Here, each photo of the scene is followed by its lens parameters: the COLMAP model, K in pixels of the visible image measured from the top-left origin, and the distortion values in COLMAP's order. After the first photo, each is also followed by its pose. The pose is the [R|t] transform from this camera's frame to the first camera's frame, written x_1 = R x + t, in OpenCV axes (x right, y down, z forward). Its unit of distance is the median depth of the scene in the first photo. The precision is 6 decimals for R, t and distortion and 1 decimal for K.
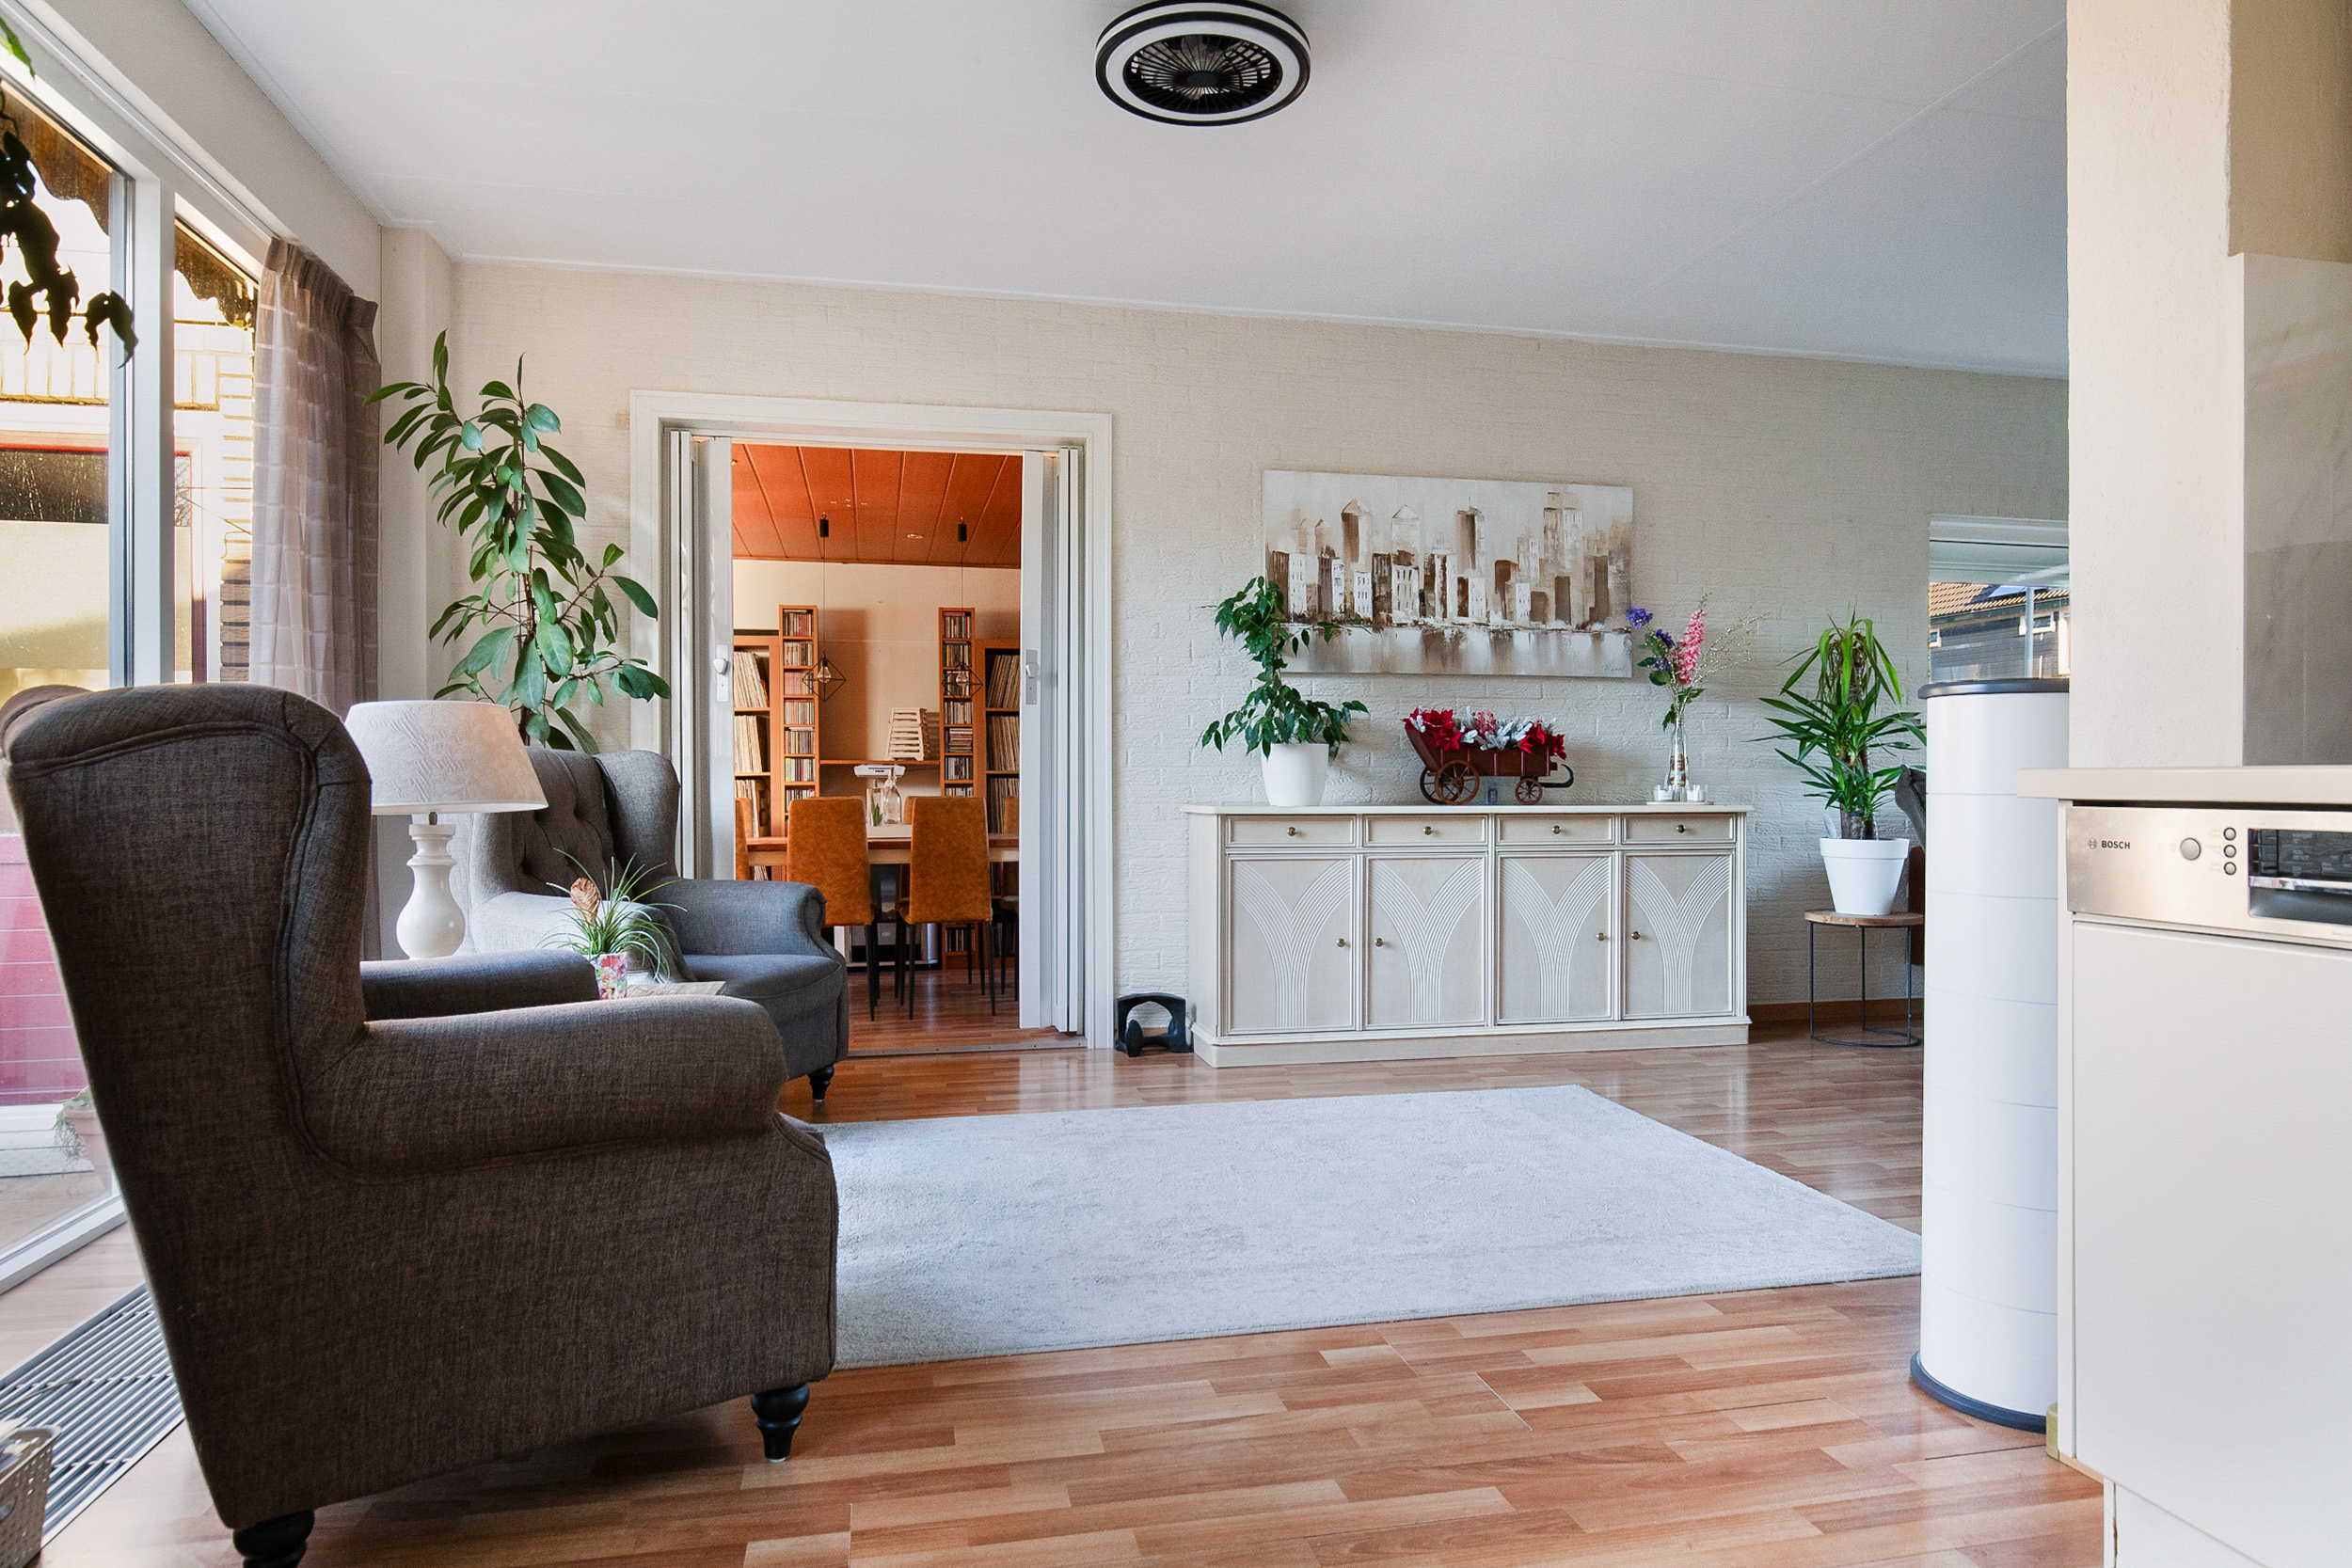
lens RADIAL K [[1406.9, 0, 1171.0], [0, 1406.9, 788.7], [0, 0, 1]] dist [-0.014112, 0.002955]
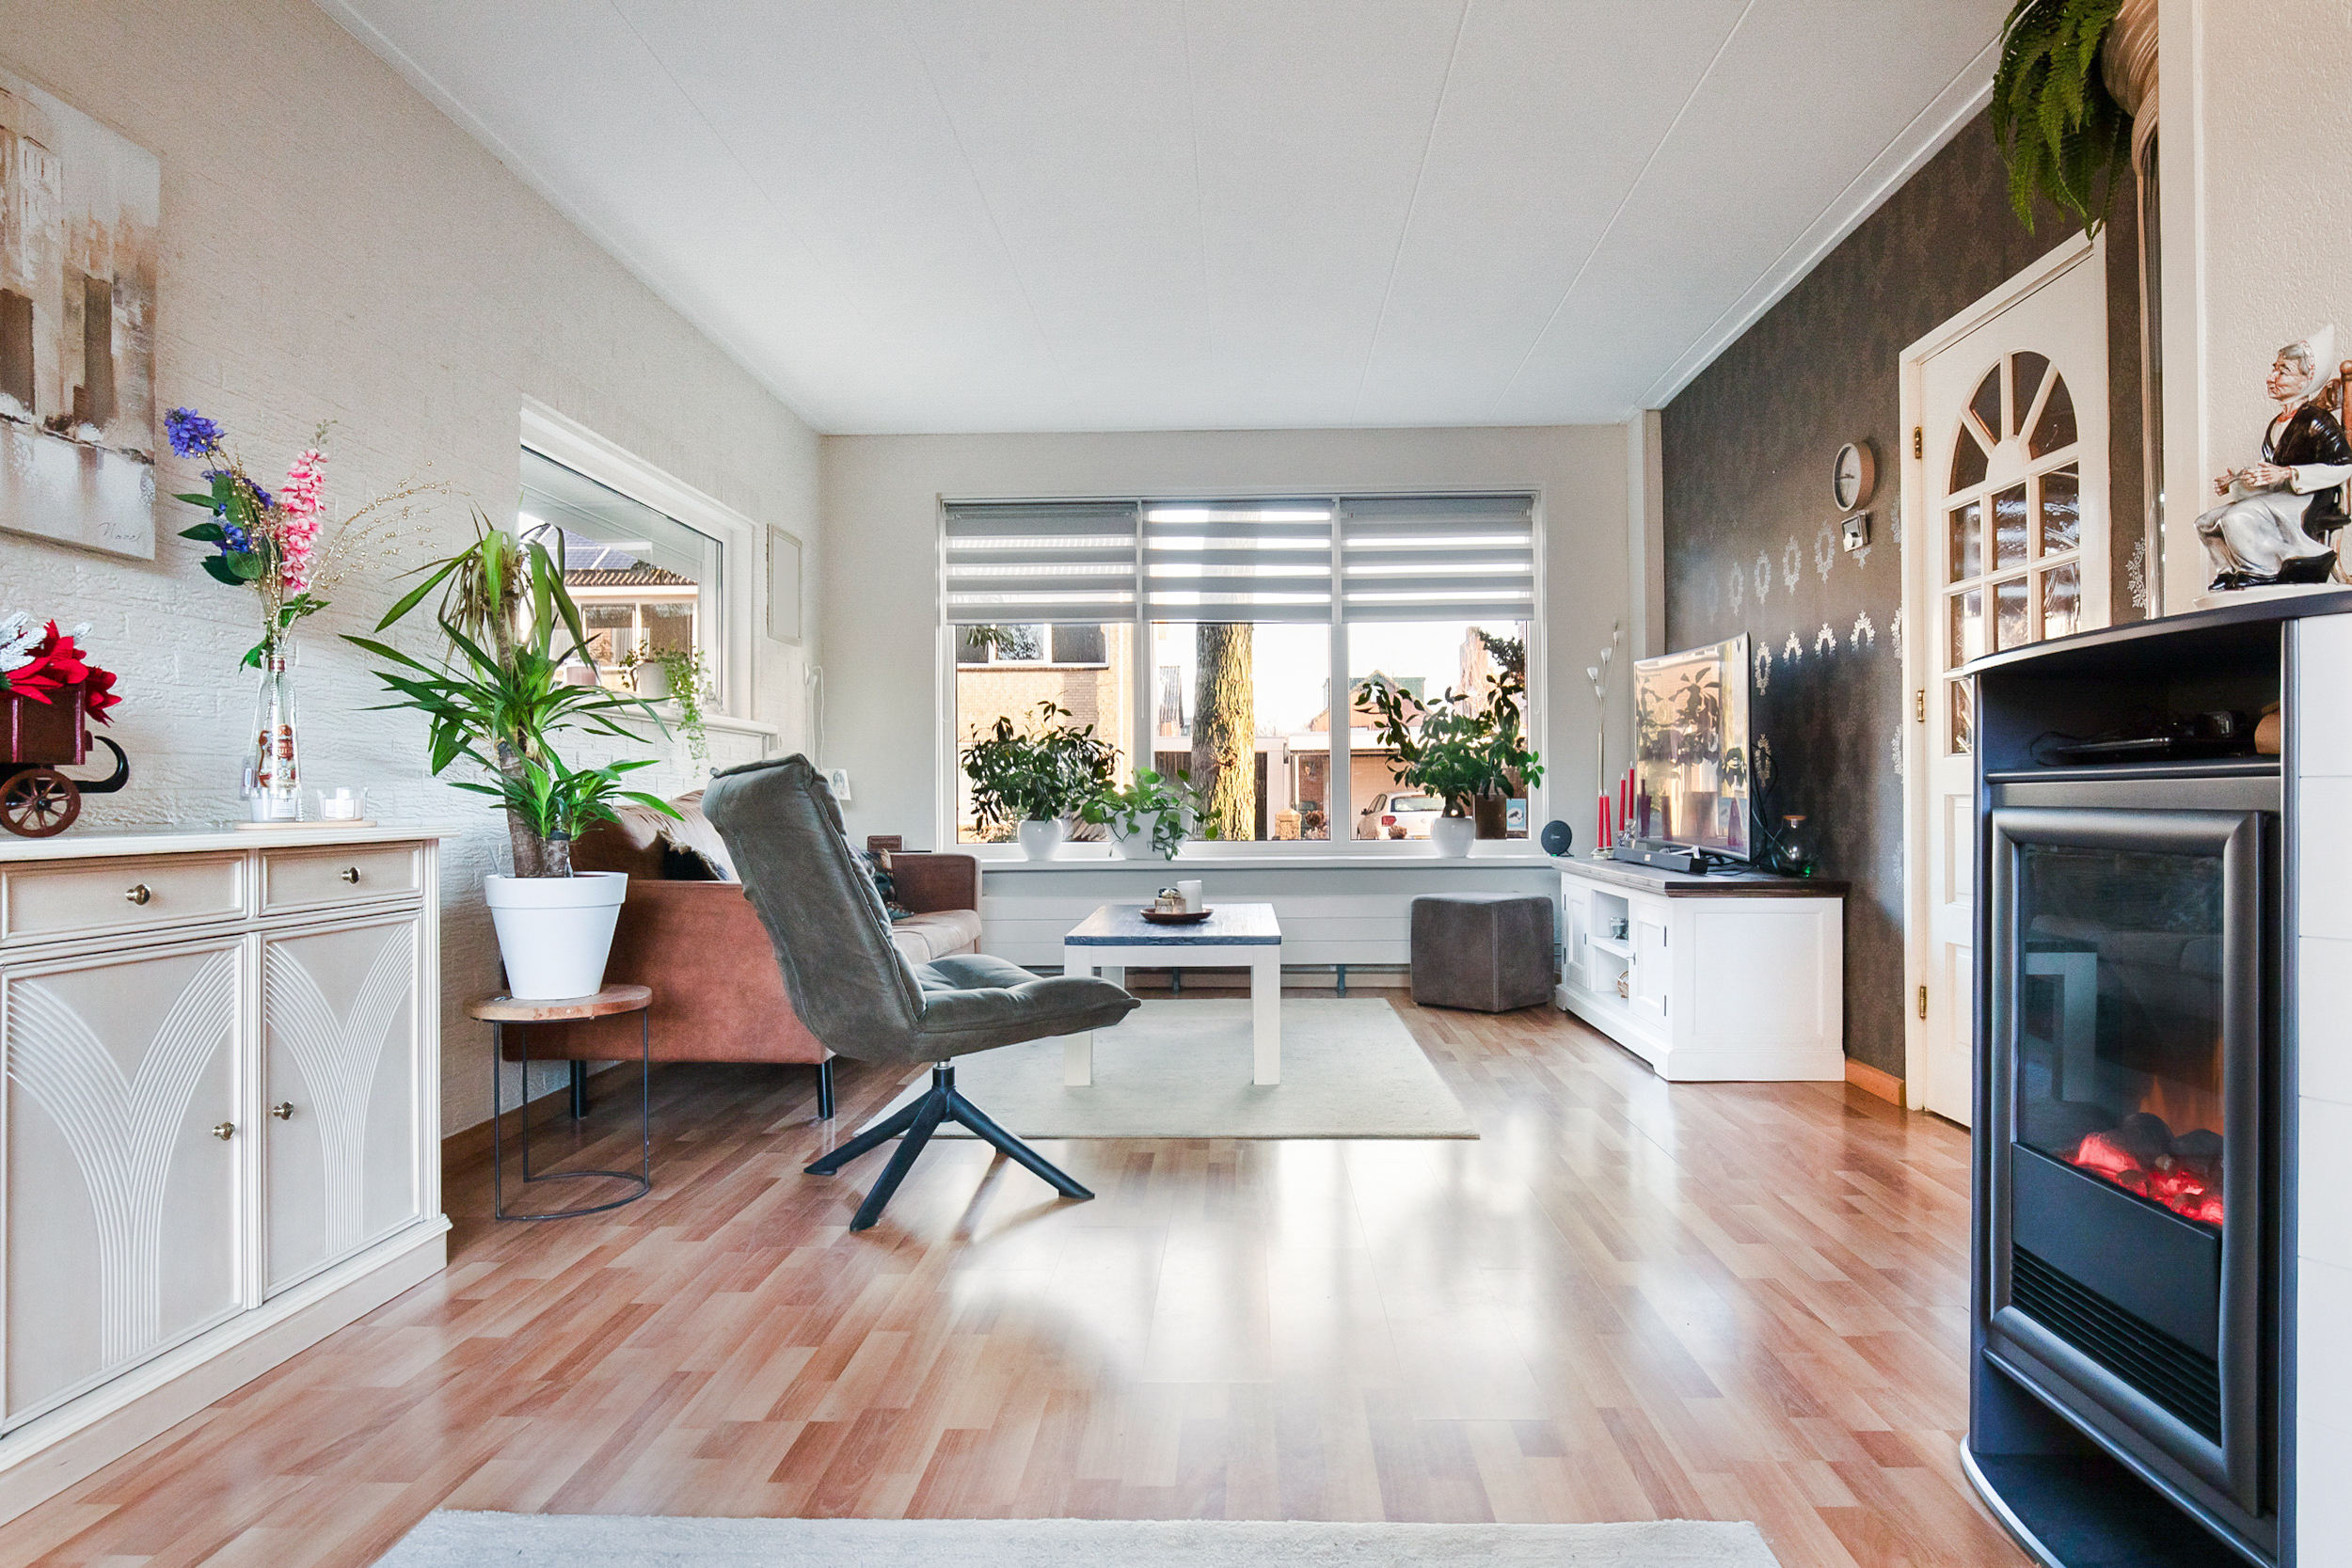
lens RADIAL K [[1406.9, 0, 1237.9], [0, 1406.9, 784.8], [0, 0, 1]] dist [-0.014112, 0.002955]
pose [[0.219770, 0.008533, 0.975514, -0.048440], [0.010054, 0.999889, -0.011011, 0.004949], [-0.975500, 0.012227, 0.219660, 0.561258]]
